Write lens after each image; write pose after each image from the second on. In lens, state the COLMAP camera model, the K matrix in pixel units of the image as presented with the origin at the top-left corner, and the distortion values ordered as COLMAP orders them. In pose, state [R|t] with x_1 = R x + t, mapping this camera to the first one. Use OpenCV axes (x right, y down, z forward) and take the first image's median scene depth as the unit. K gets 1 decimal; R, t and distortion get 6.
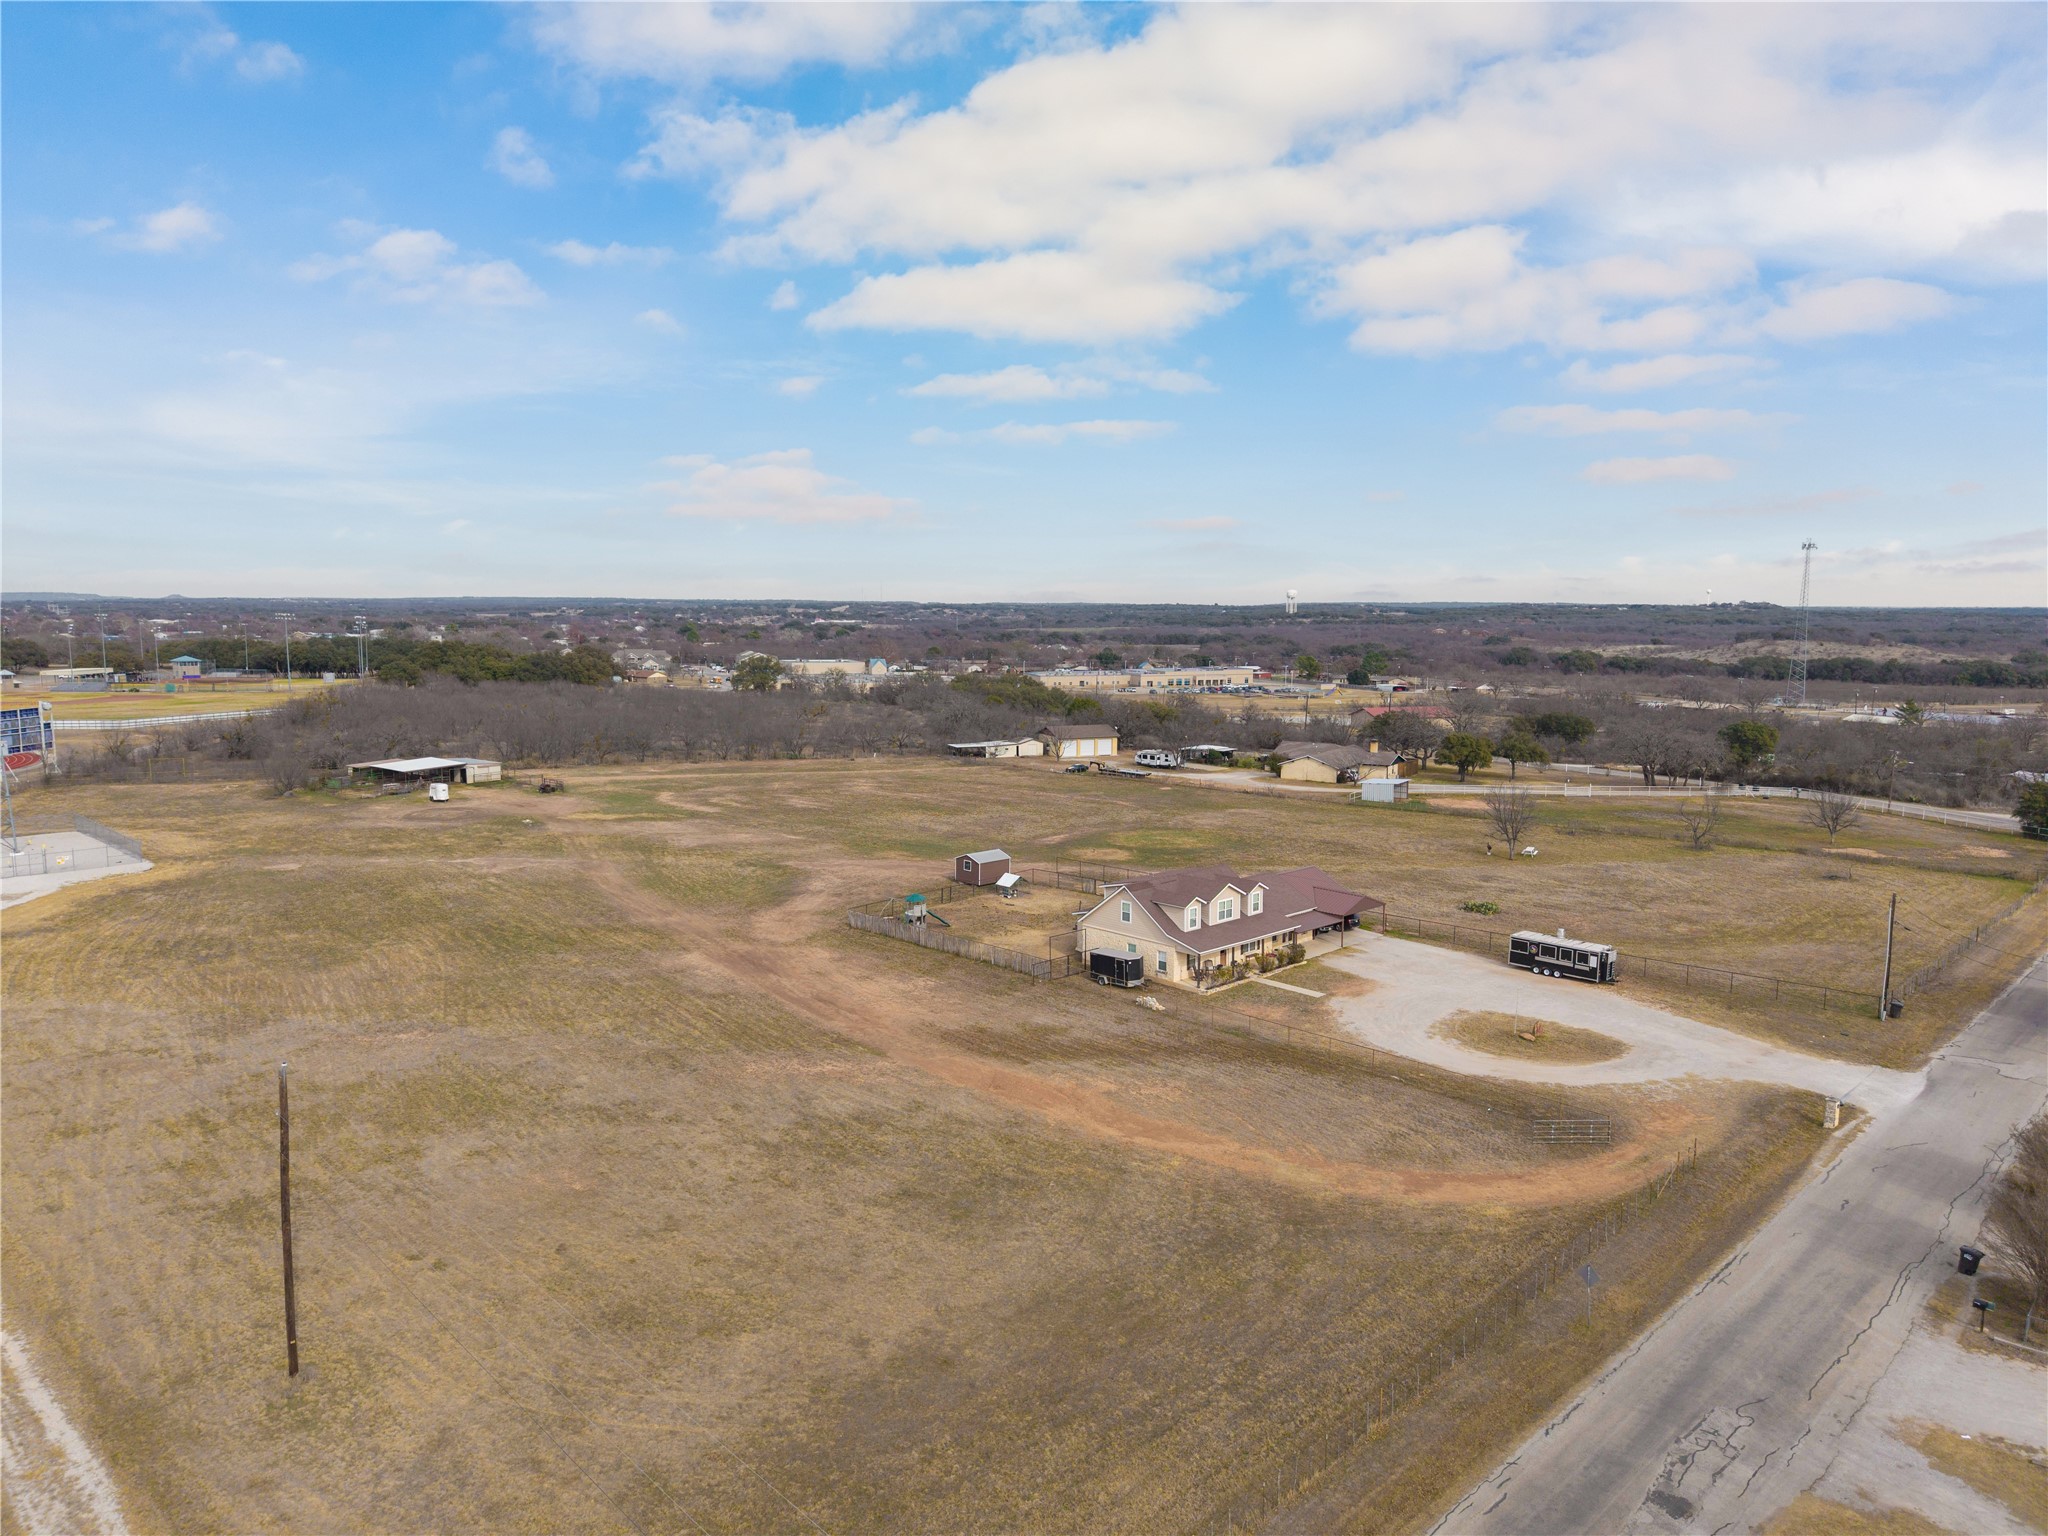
lens RADIAL K [[1394.2, 0, 1024.0], [0, 1394.2, 768.0], [0, 0, 1]] dist [0.008257, -0.001633]
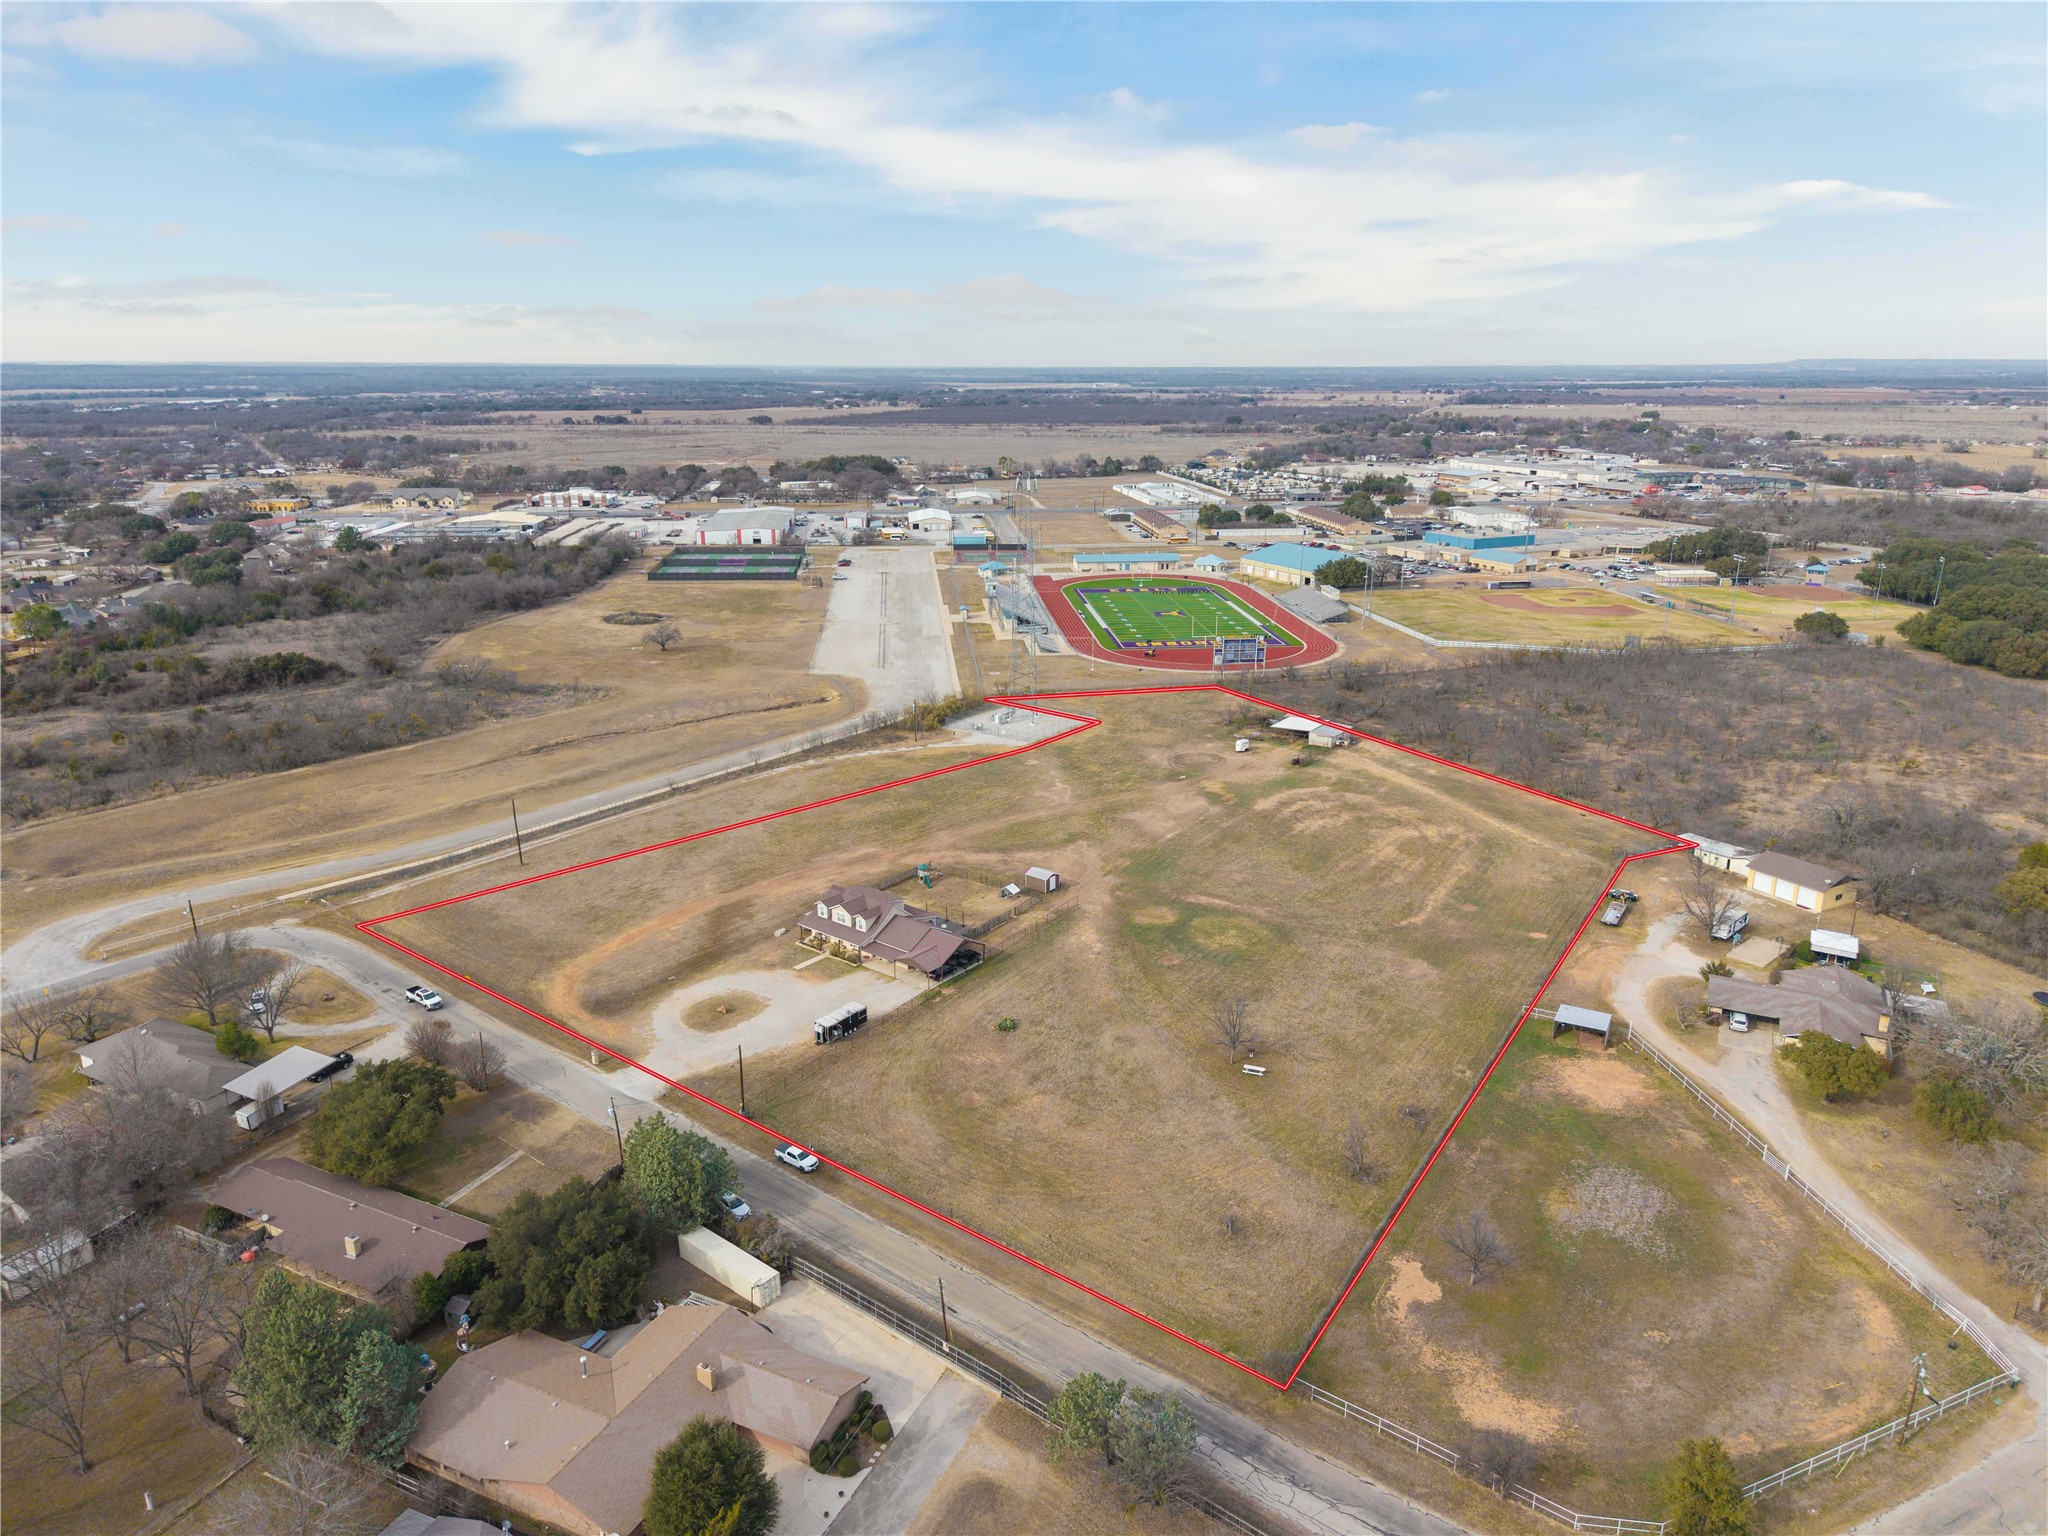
lens RADIAL K [[1394.2, 0, 1024.0], [0, 1394.2, 768.0], [0, 0, 1]] dist [0.008257, -0.001633]
pose [[0.099641, 0.282162, -0.954178, 1.976498], [-0.119035, 0.955444, 0.270106, -0.652755], [0.987878, 0.086667, 0.128789, 1.014732]]
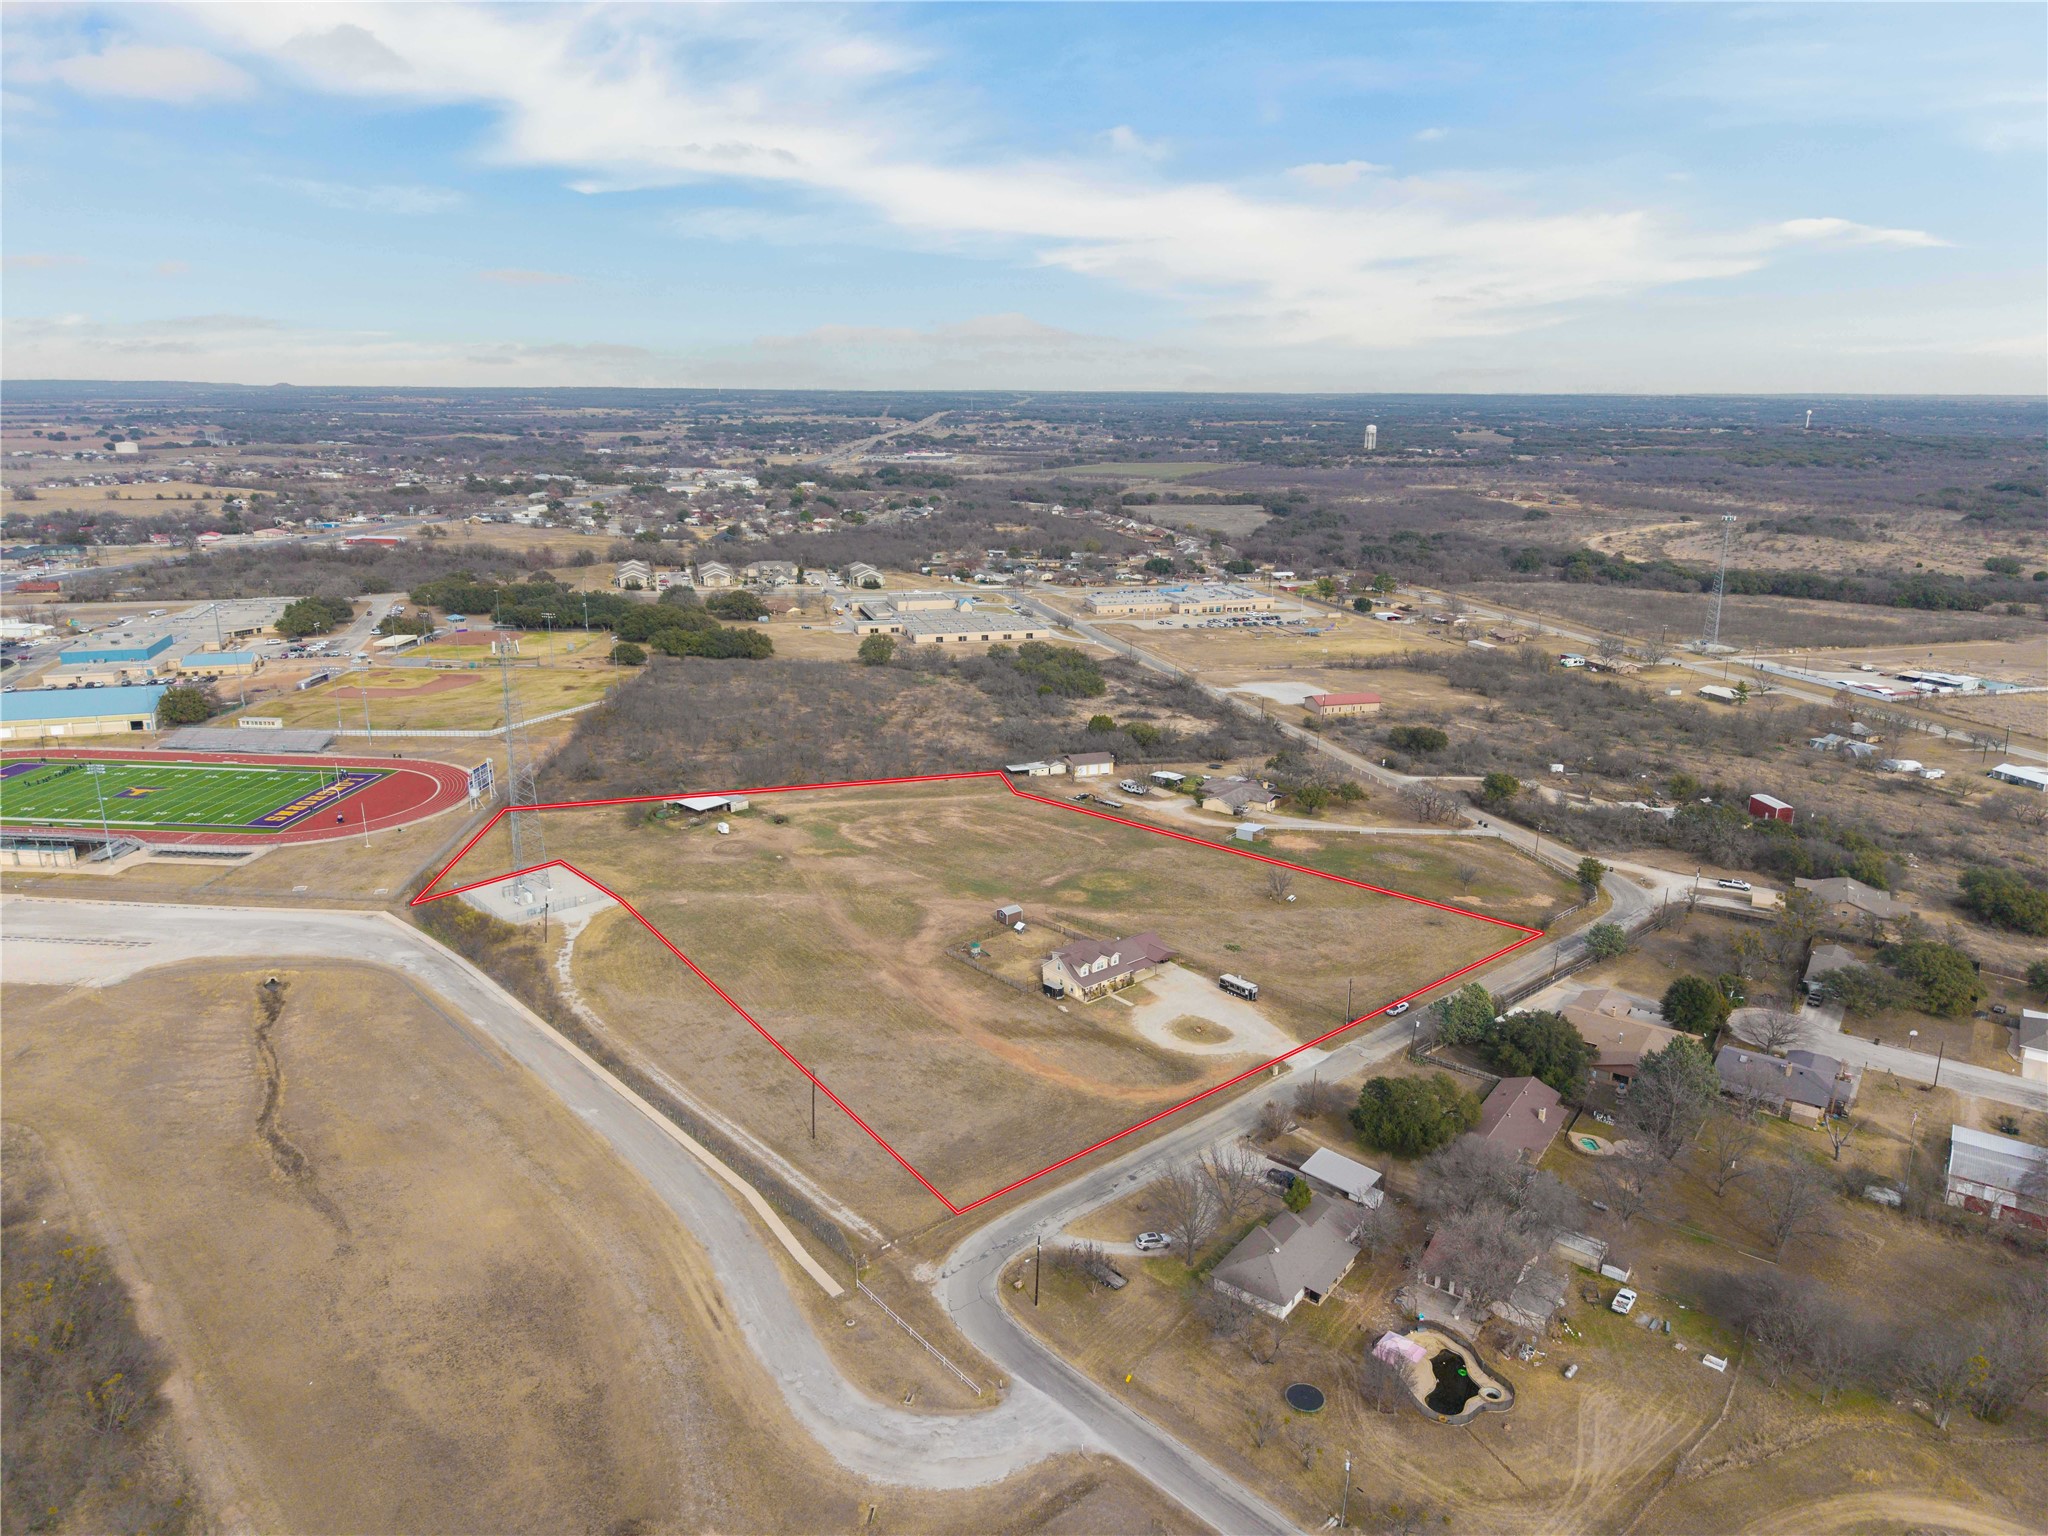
lens RADIAL K [[1394.2, 0, 1024.0], [0, 1394.2, 768.0], [0, 0, 1]] dist [0.008257, -0.001633]
pose [[0.997763, 0.019508, -0.063946, 0.166426], [-0.009353, 0.987805, 0.155415, -0.641248], [0.066198, -0.154469, 0.985777, -1.416925]]
